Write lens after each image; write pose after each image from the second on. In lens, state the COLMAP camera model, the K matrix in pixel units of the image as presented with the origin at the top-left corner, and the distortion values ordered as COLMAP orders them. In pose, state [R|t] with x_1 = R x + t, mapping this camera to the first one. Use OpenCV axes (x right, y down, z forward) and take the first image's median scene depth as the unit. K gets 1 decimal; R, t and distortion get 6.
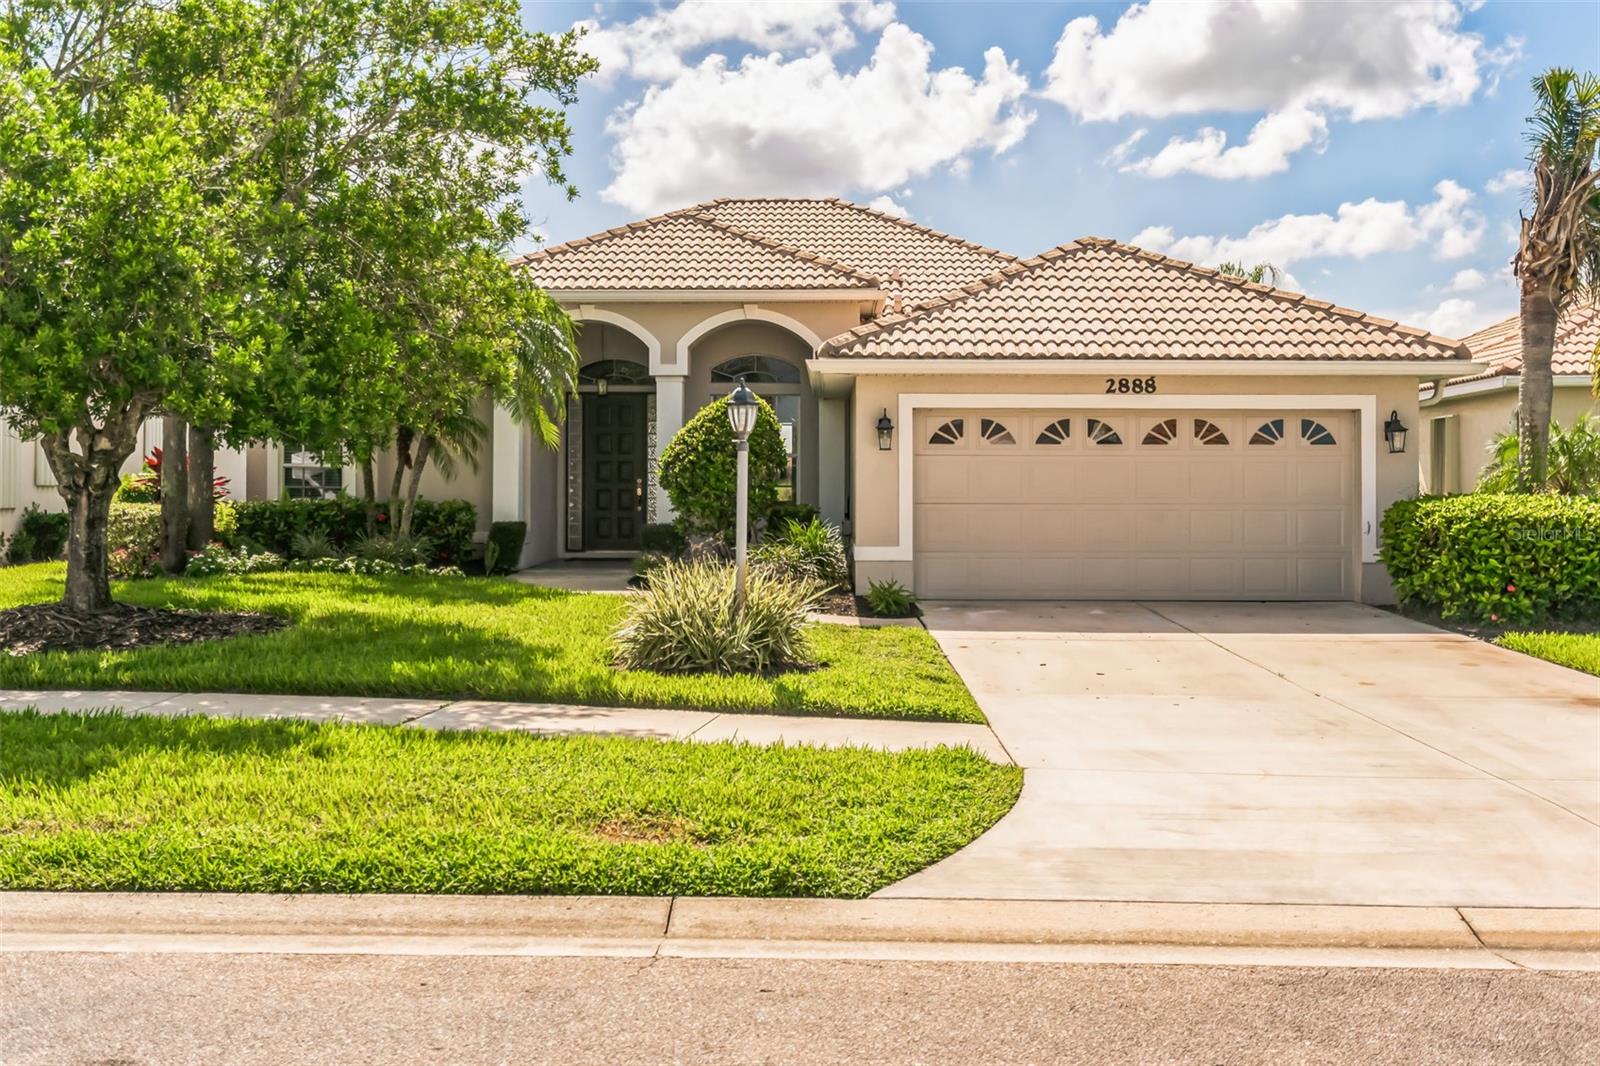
lens RADIAL K [[1616.8, 0, 806.3], [0, 1616.8, 485.9], [0, 0, 1]] dist [0.013797, -0.010434]
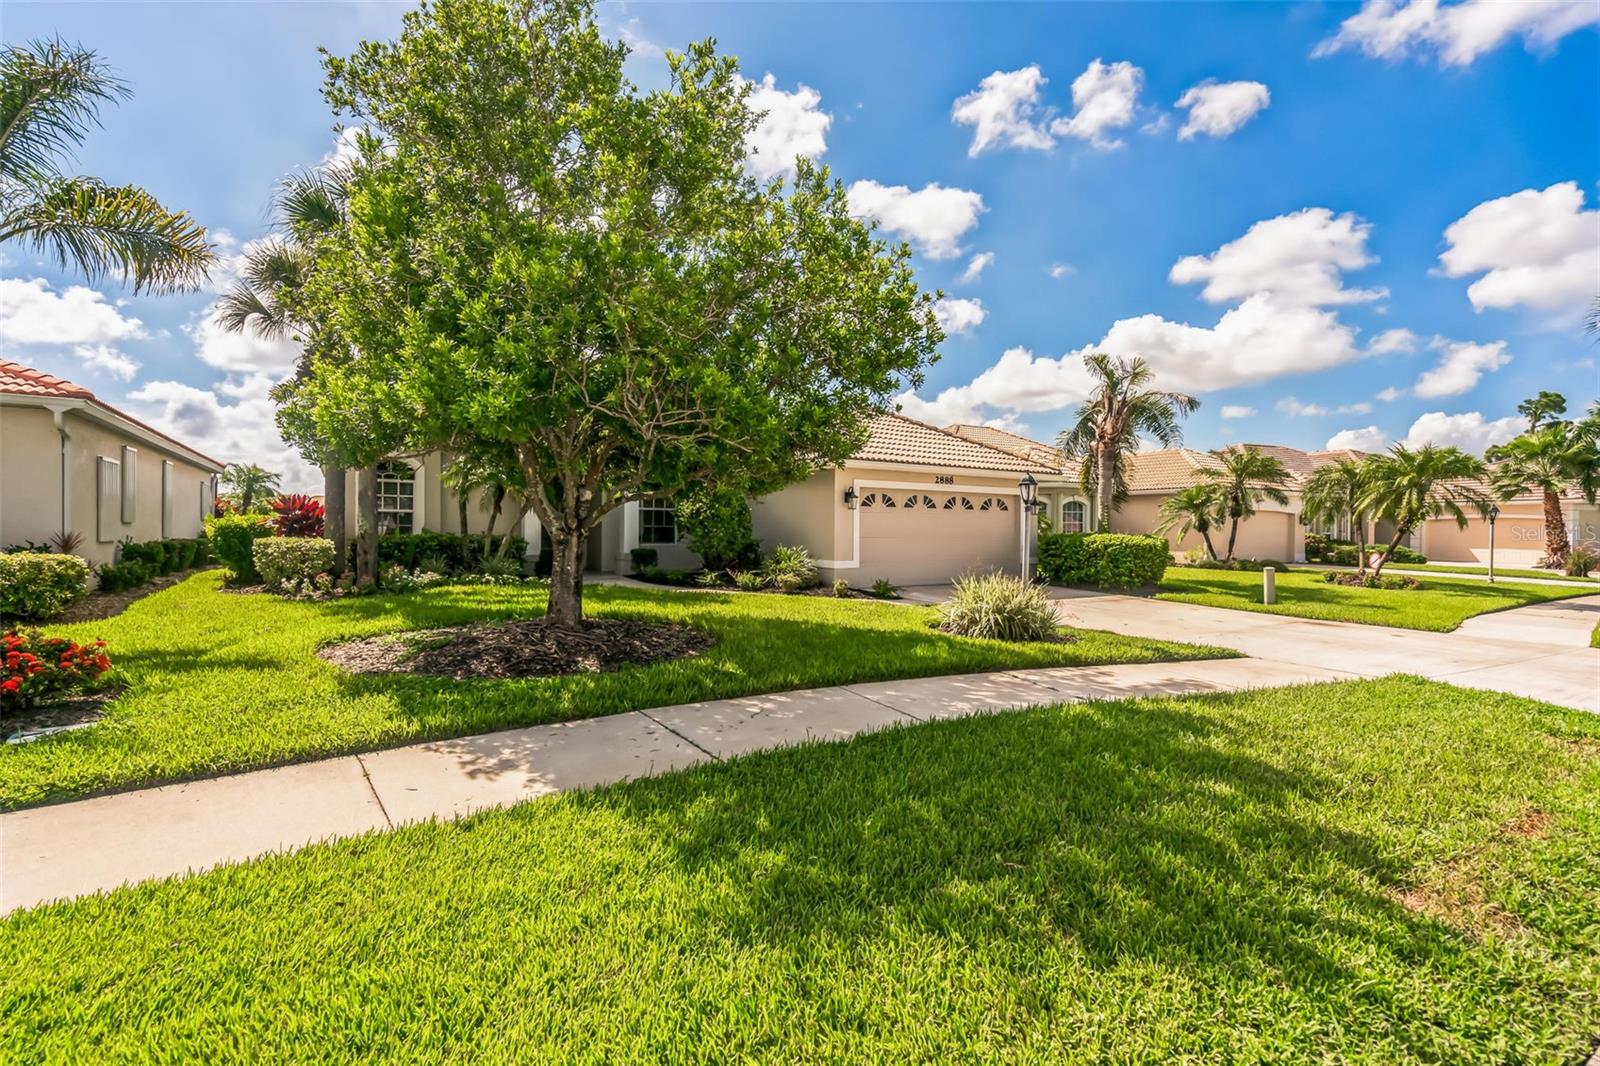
lens RADIAL K [[740.8, 0, 797.1], [0, 740.8, 536.2], [0, 0, 1]] dist [-0.010916, 0.009448]
pose [[0.839997, -0.000951, 0.542590, -0.464334], [-0.008206, 0.999862, 0.014457, -0.002814], [-0.542529, -0.016597, 0.839873, 0.315328]]
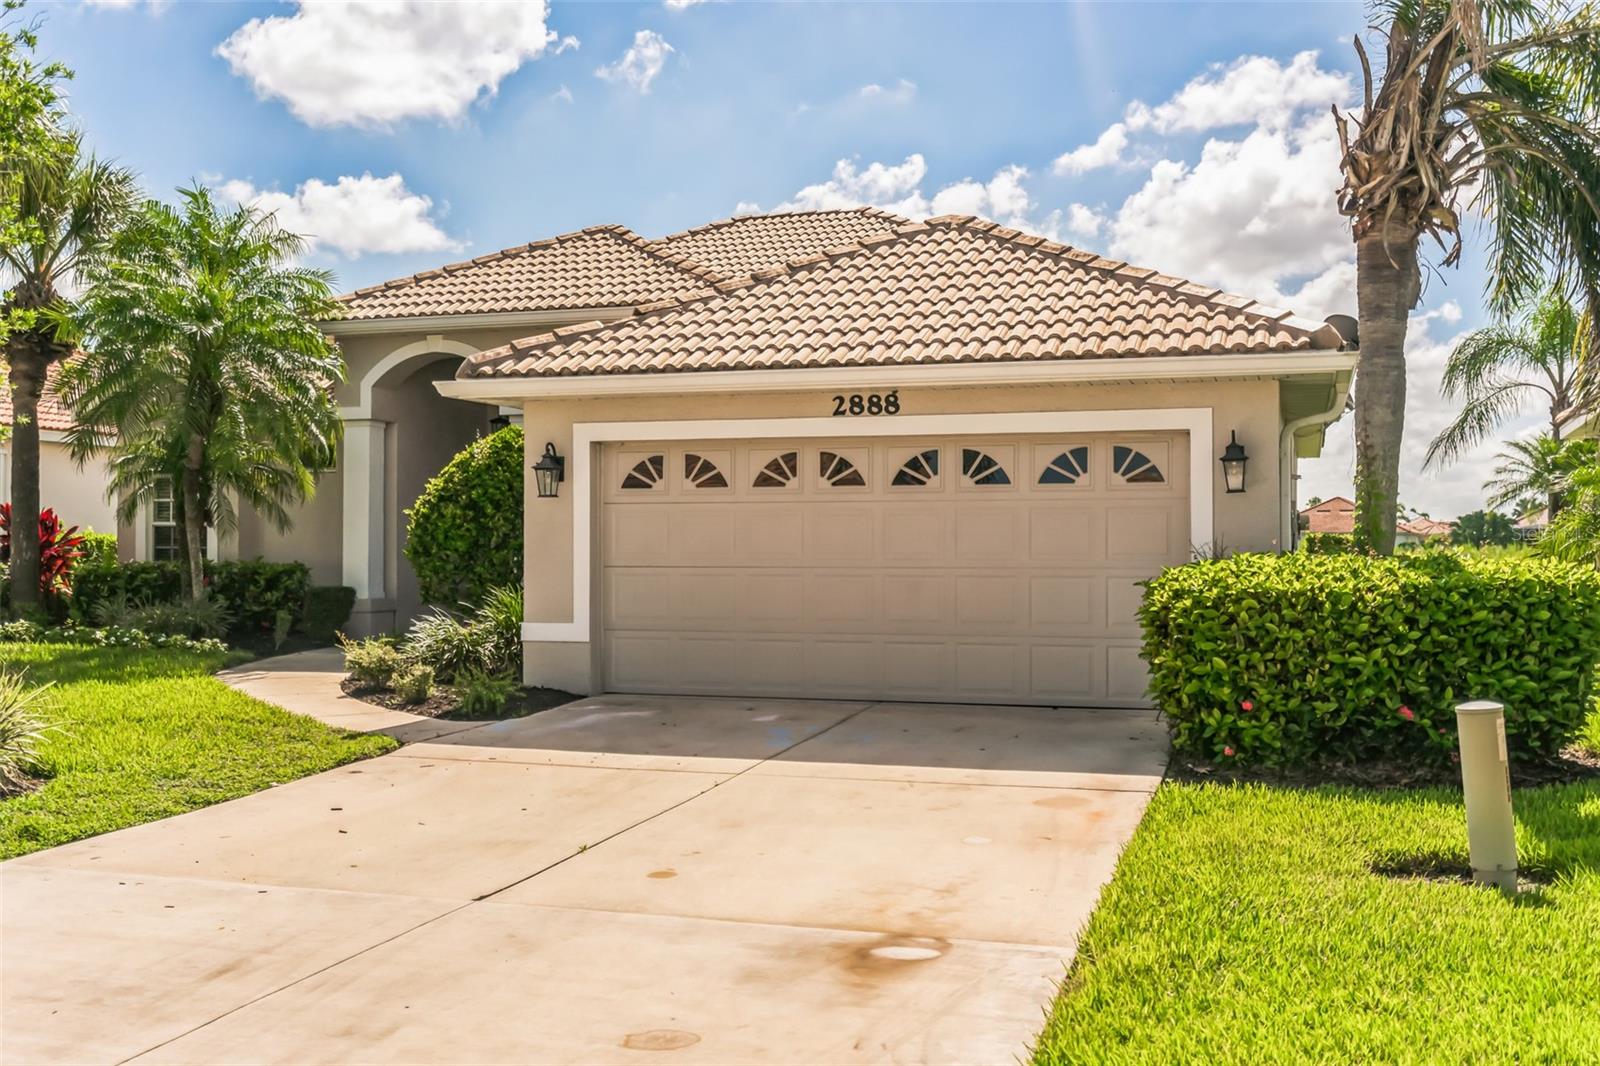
lens RADIAL K [[1603.2, 0, 800.0], [0, 1603.2, 533.0], [0, 0, 1]] dist [0.019289, 0.002382]
pose [[0.955671, -0.004937, -0.294395, 0.384684], [0.002657, 0.999963, -0.008142, 0.001402], [0.294424, 0.006999, 0.955649, 0.305841]]
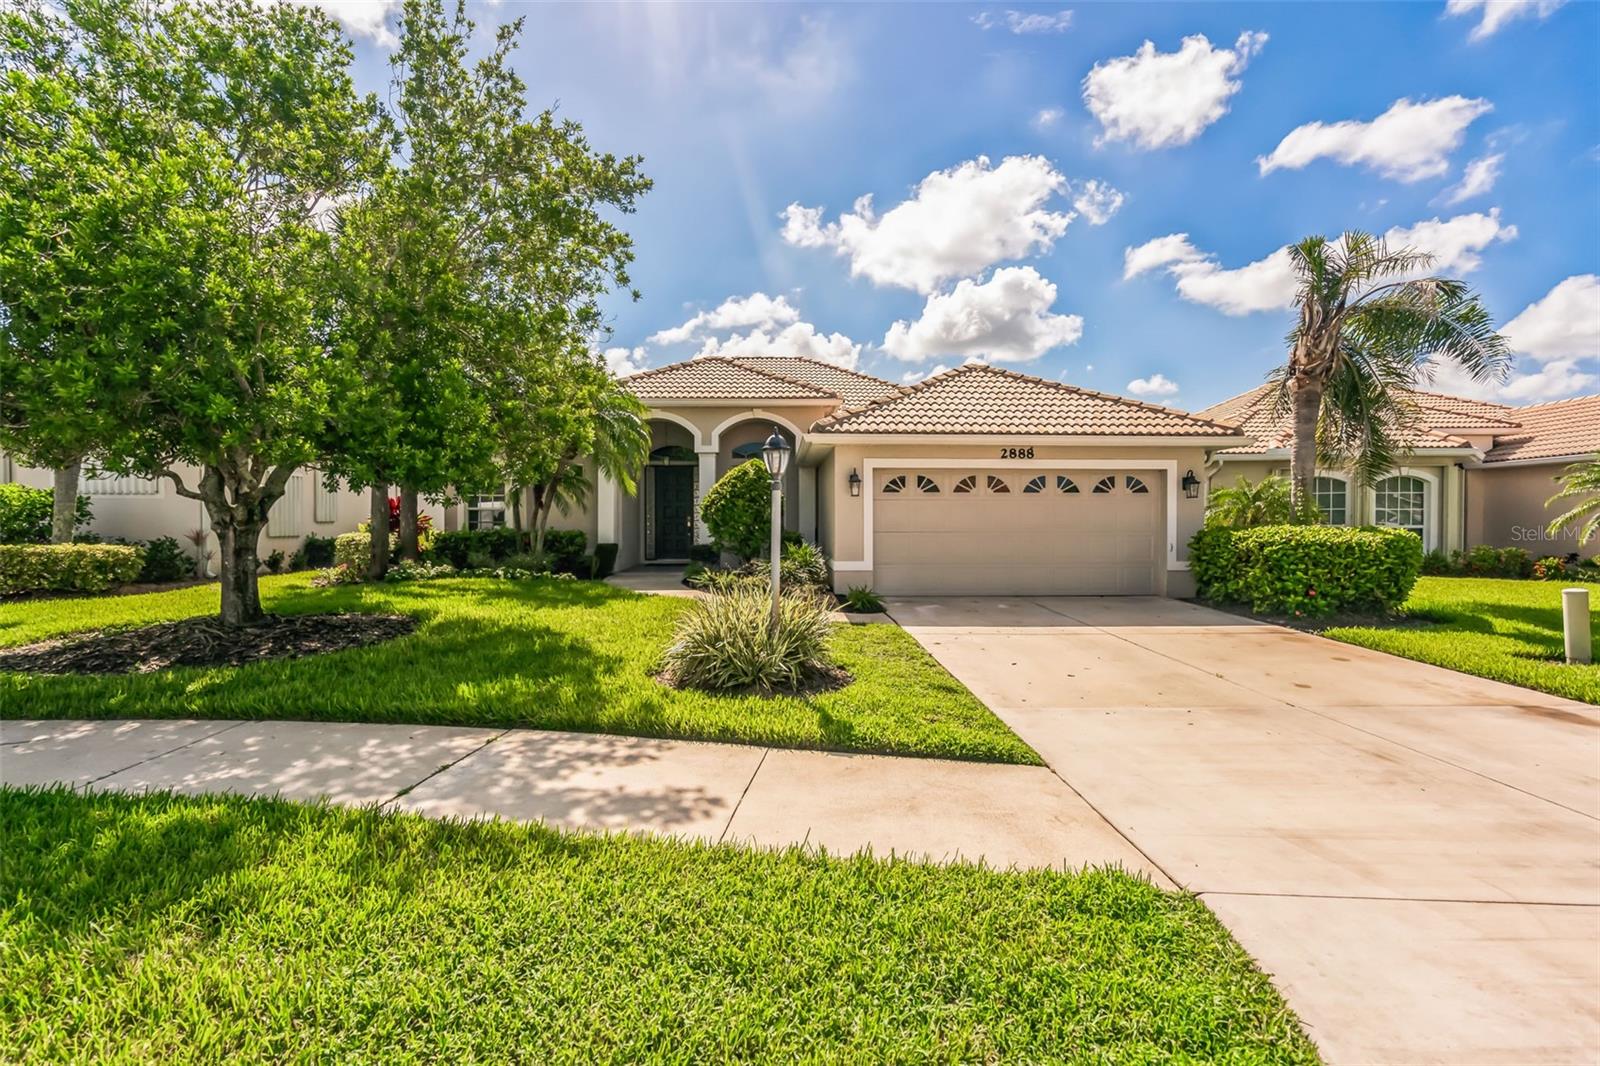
lens RADIAL K [[740.8, 0, 797.1], [0, 740.8, 536.2], [0, 0, 1]] dist [-0.010916, 0.009448]
pose [[0.999182, -0.002879, 0.040347, -0.031518], [0.002021, 0.999771, 0.021302, -0.000202], [-0.040399, -0.021203, 0.998959, 0.322316]]
